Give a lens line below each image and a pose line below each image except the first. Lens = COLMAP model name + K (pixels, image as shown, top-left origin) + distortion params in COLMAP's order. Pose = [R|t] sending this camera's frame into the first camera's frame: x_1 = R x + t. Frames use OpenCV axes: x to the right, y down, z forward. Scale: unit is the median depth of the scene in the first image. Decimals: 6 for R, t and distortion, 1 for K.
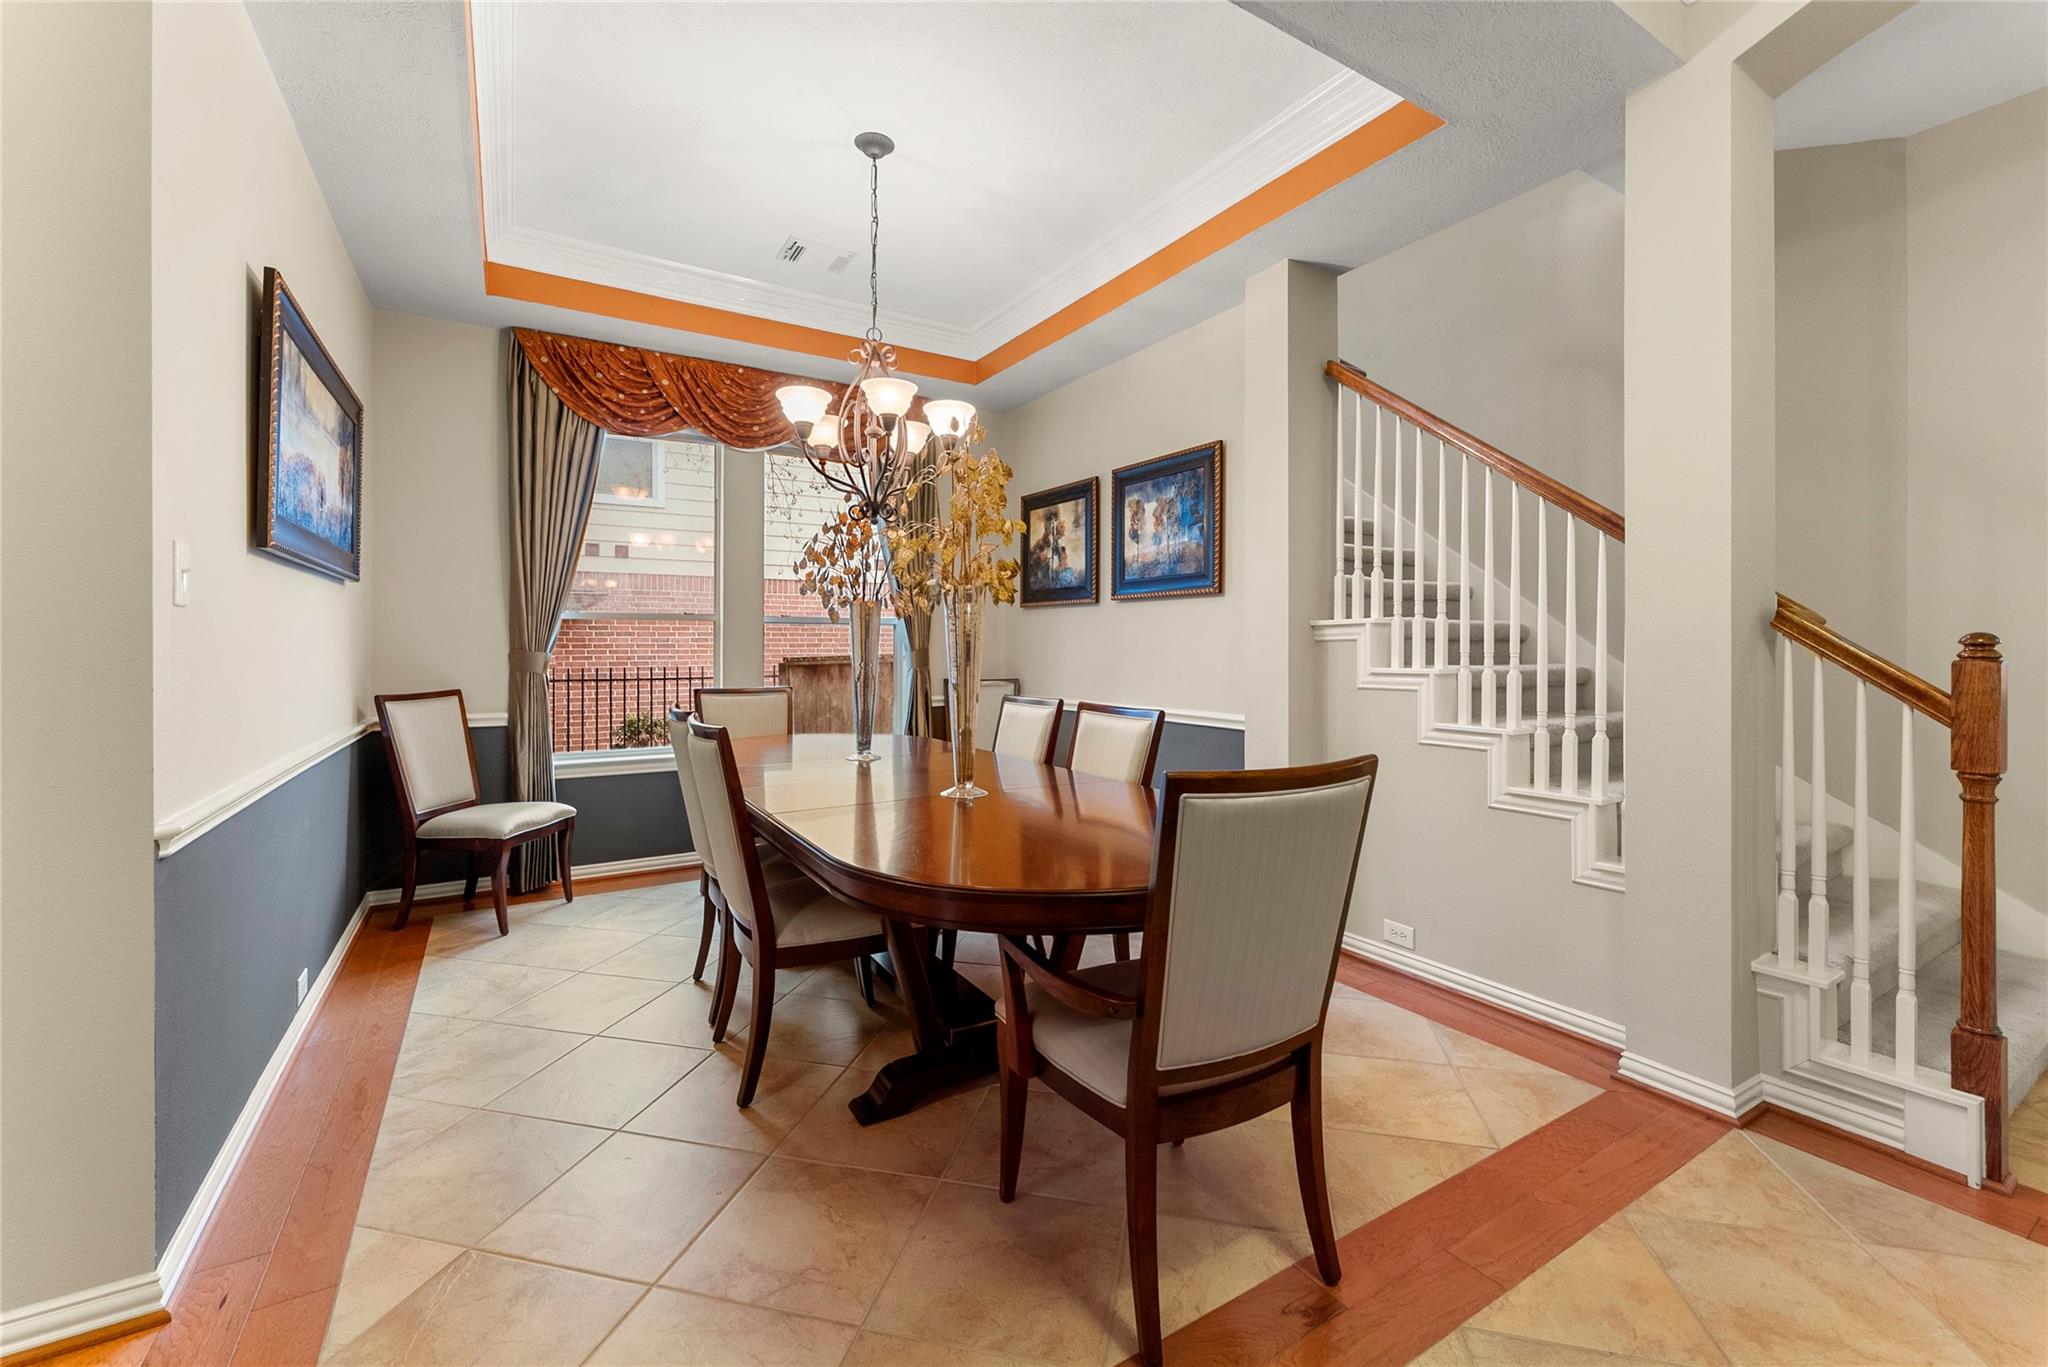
lens RADIAL K [[836.3, 0, 1019.7], [0, 836.3, 650.8], [0, 0, 1]] dist [-0.002941, 0.000168]
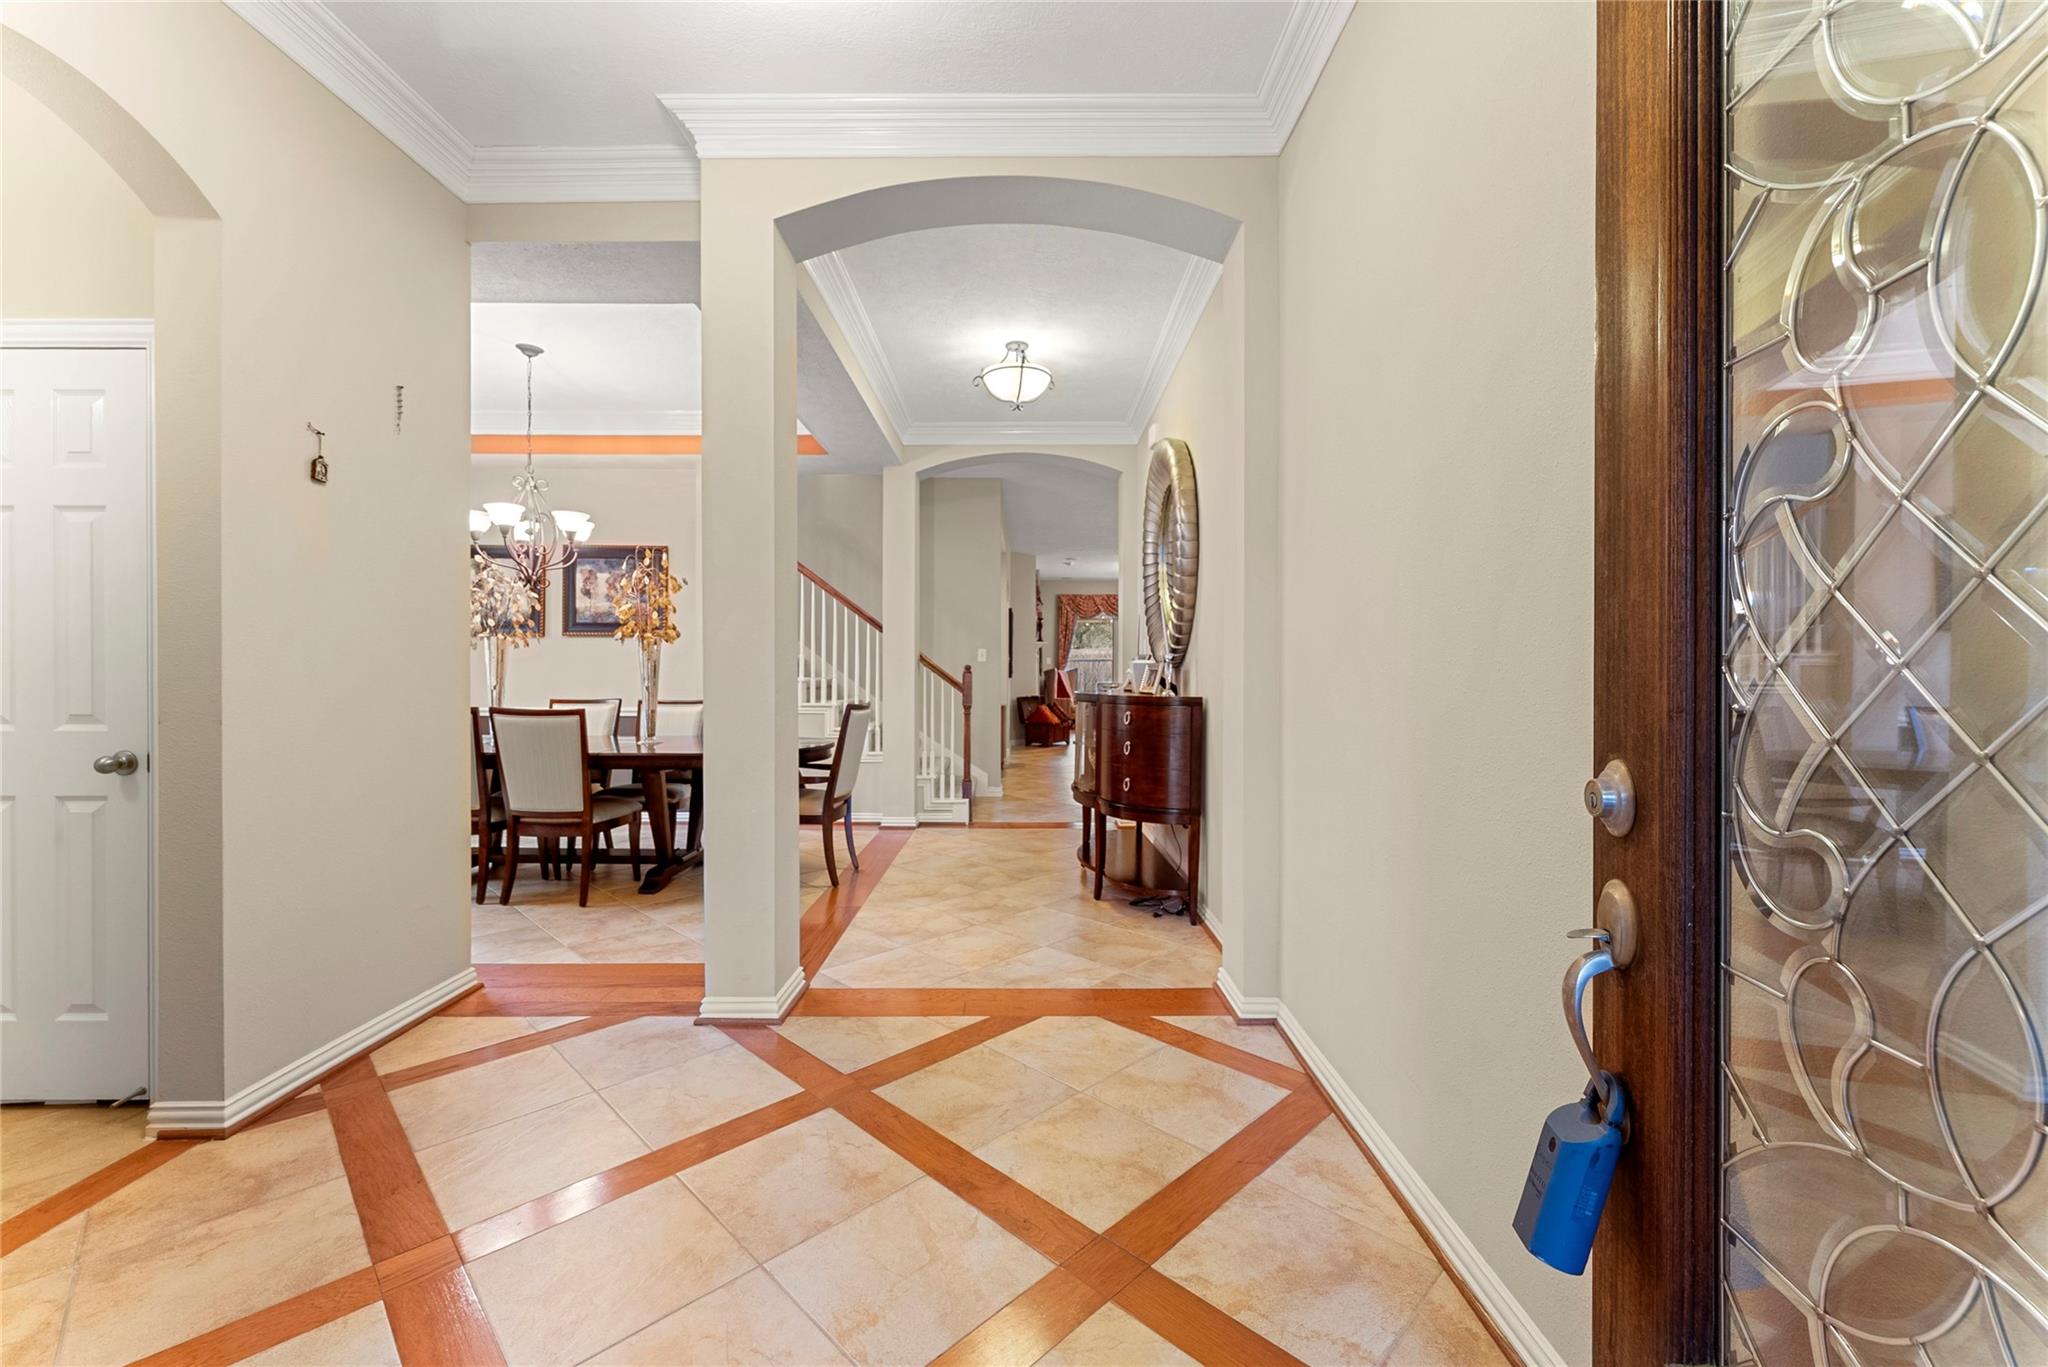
lens RADIAL K [[836.3, 0, 1024.7], [0, 836.3, 679.5], [0, 0, 1]] dist [-0.002941, 0.000168]
pose [[0.518136, -0.003591, 0.855291, -1.121824], [0.002750, 0.999993, 0.002533, 0.020355], [-0.855294, 0.001039, 0.518142, -0.661872]]
